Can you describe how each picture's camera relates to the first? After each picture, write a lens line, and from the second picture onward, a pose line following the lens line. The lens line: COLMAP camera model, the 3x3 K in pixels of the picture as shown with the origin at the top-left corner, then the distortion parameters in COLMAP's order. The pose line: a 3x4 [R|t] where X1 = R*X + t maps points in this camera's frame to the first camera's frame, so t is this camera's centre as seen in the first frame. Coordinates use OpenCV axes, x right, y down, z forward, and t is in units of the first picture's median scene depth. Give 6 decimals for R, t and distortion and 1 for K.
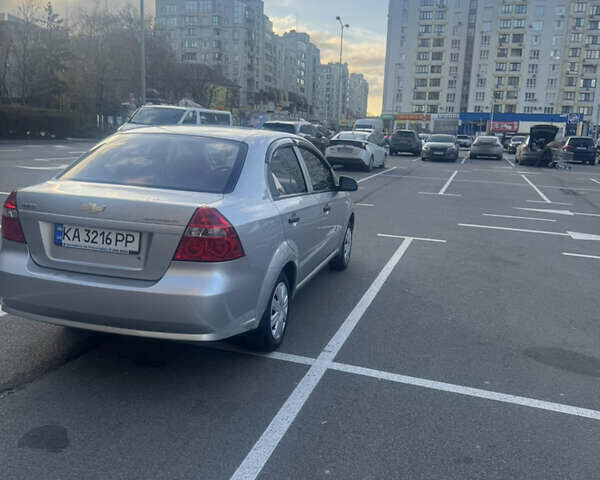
lens RADIAL K [[541.2, 0, 299.8], [0, 541.2, 238.9], [0, 0, 1]] dist [0.105649, -0.169124]
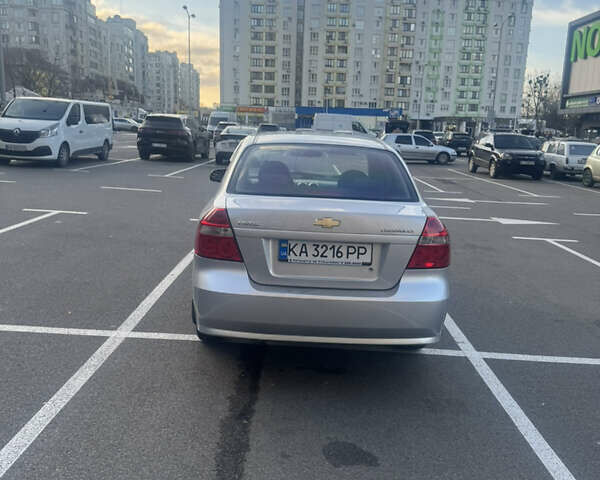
lens RADIAL K [[541.2, 0, 296.9], [0, 541.2, 241.7], [0, 0, 1]] dist [0.105649, -0.169124]
pose [[0.960691, -0.057313, 0.271639, -0.684121], [0.052171, 0.998296, 0.026122, -0.048887], [-0.272673, -0.010923, 0.962045, 0.055521]]
